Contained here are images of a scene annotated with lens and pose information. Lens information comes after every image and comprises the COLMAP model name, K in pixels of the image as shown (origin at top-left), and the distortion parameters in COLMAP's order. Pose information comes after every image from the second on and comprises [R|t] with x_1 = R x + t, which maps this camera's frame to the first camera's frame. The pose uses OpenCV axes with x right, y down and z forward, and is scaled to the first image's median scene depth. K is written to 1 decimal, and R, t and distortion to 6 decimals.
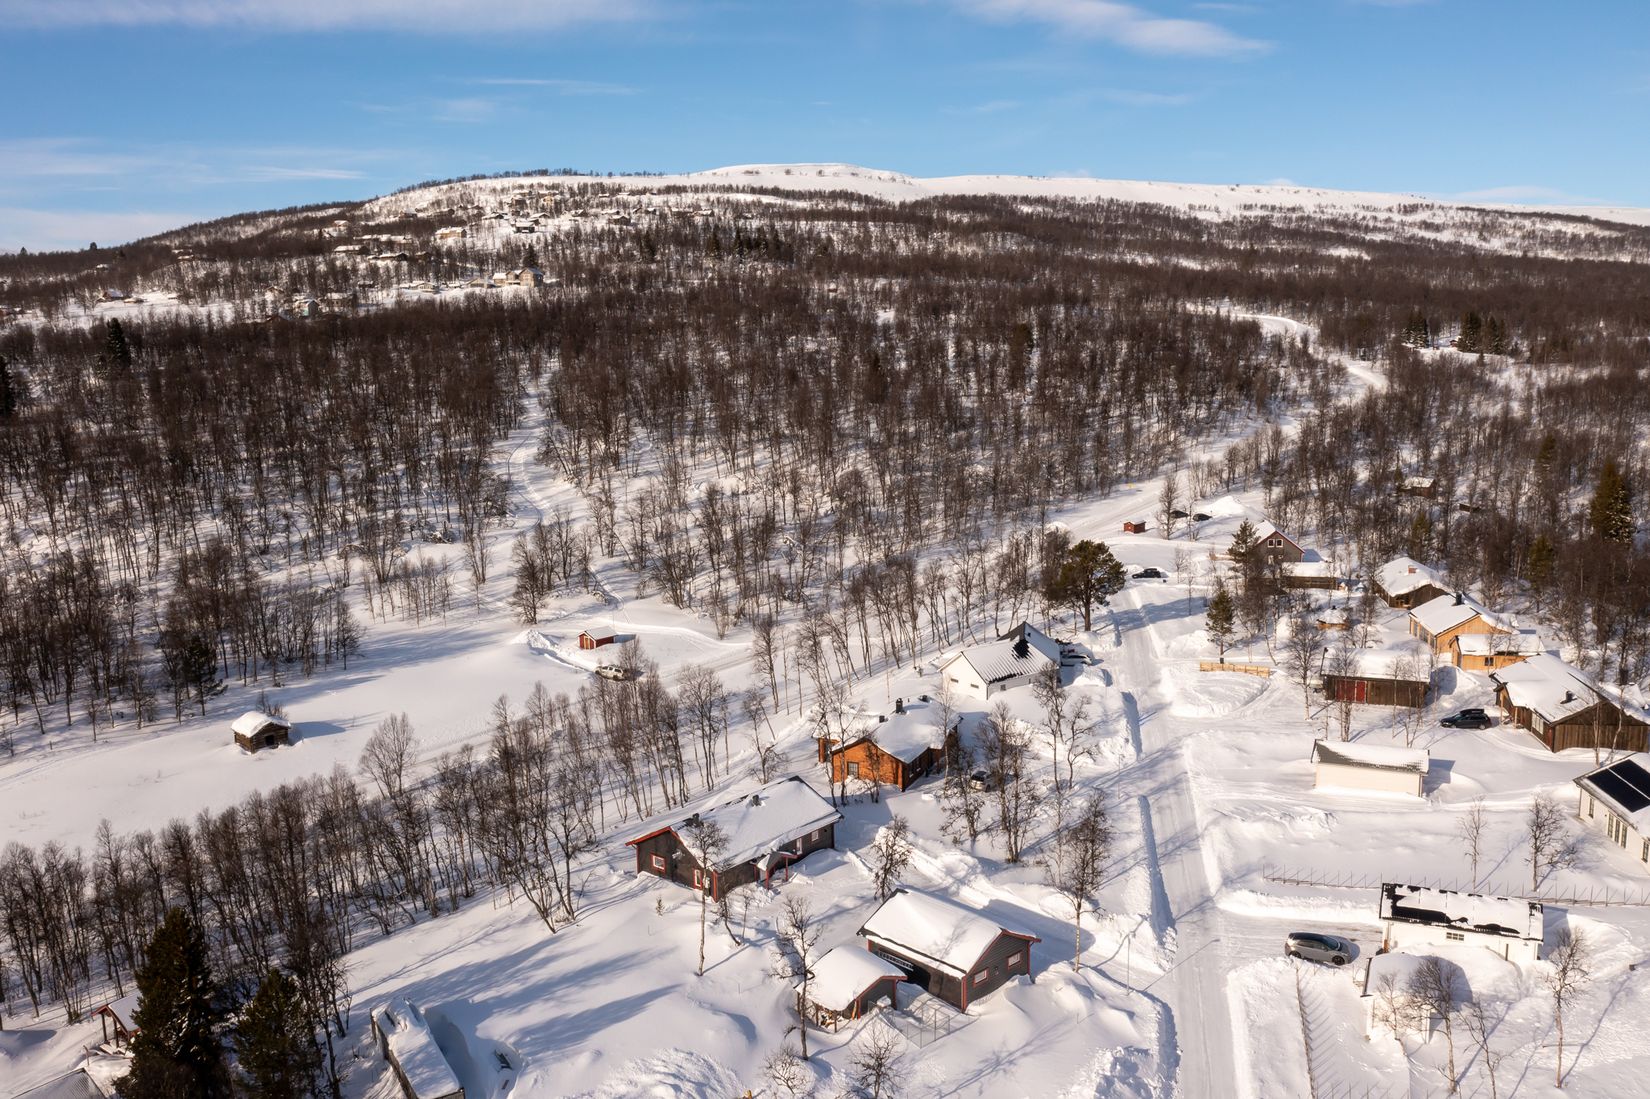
lens RADIAL K [[1331.9, 0, 799.0], [0, 1331.9, 570.9], [0, 0, 1]] dist [-0.041455, 0.017251]
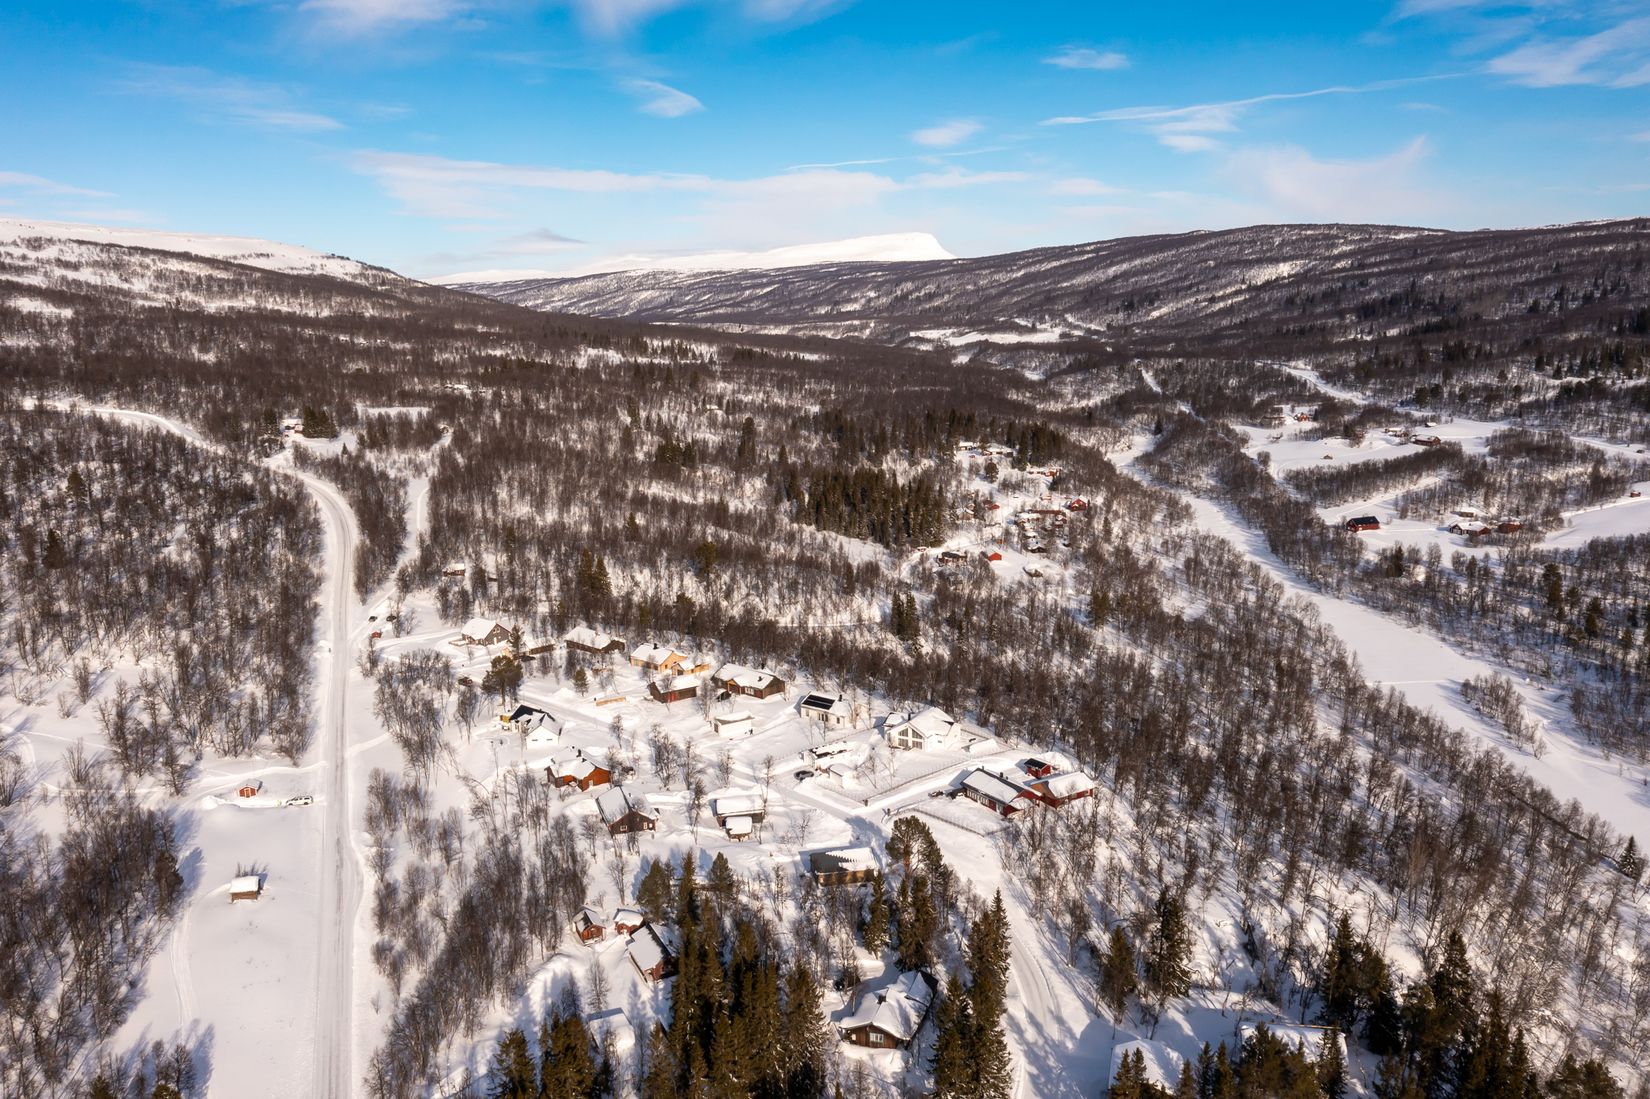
lens RADIAL K [[1331.9, 0, 838.9], [0, 1331.9, 553.5], [0, 0, 1]] dist [-0.041455, 0.017251]
pose [[0.511765, -0.151344, 0.845690, -0.551311], [0.155022, 0.984471, 0.082370, -0.122658], [-0.845024, 0.088947, 0.527280, -0.201165]]
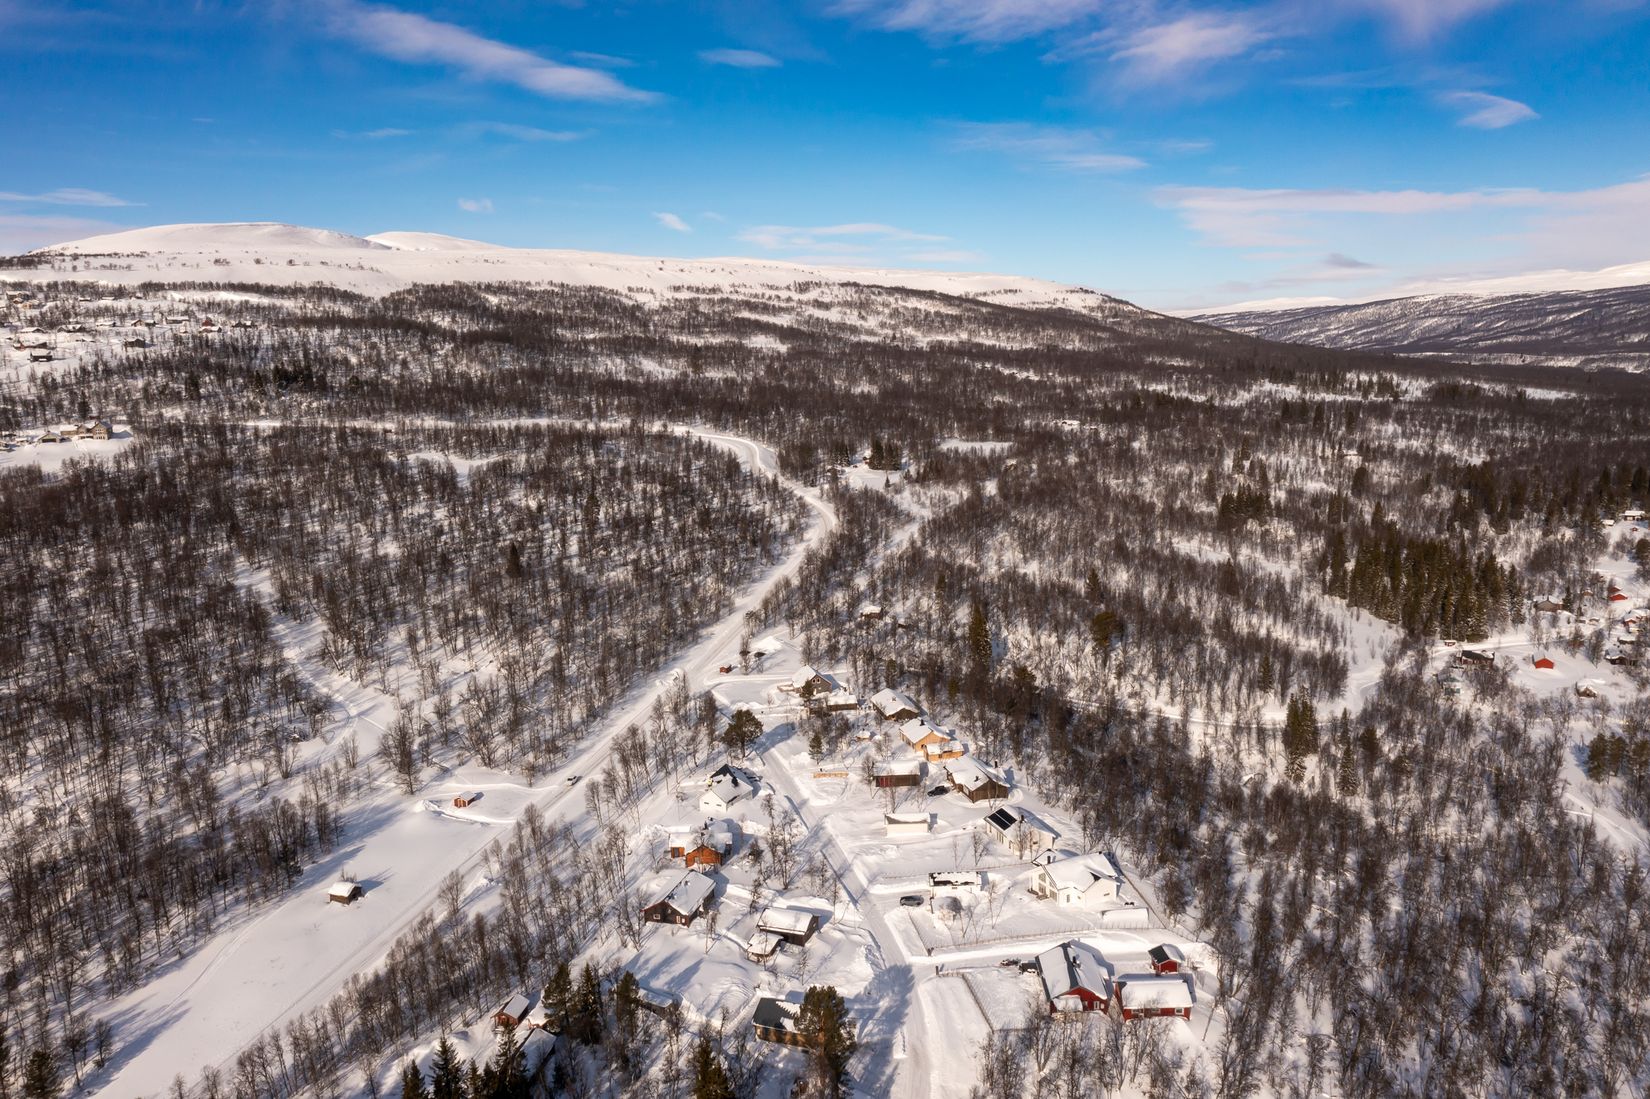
lens RADIAL K [[1309.2, 0, 815.7], [0, 1309.2, 536.8], [0, 0, 1]] dist [-0.021564, 0.009289]
pose [[0.903874, -0.067430, 0.422450, -0.226767], [0.083600, 0.996302, -0.019844, -0.110944], [-0.419550, 0.053254, 0.906169, -0.365383]]
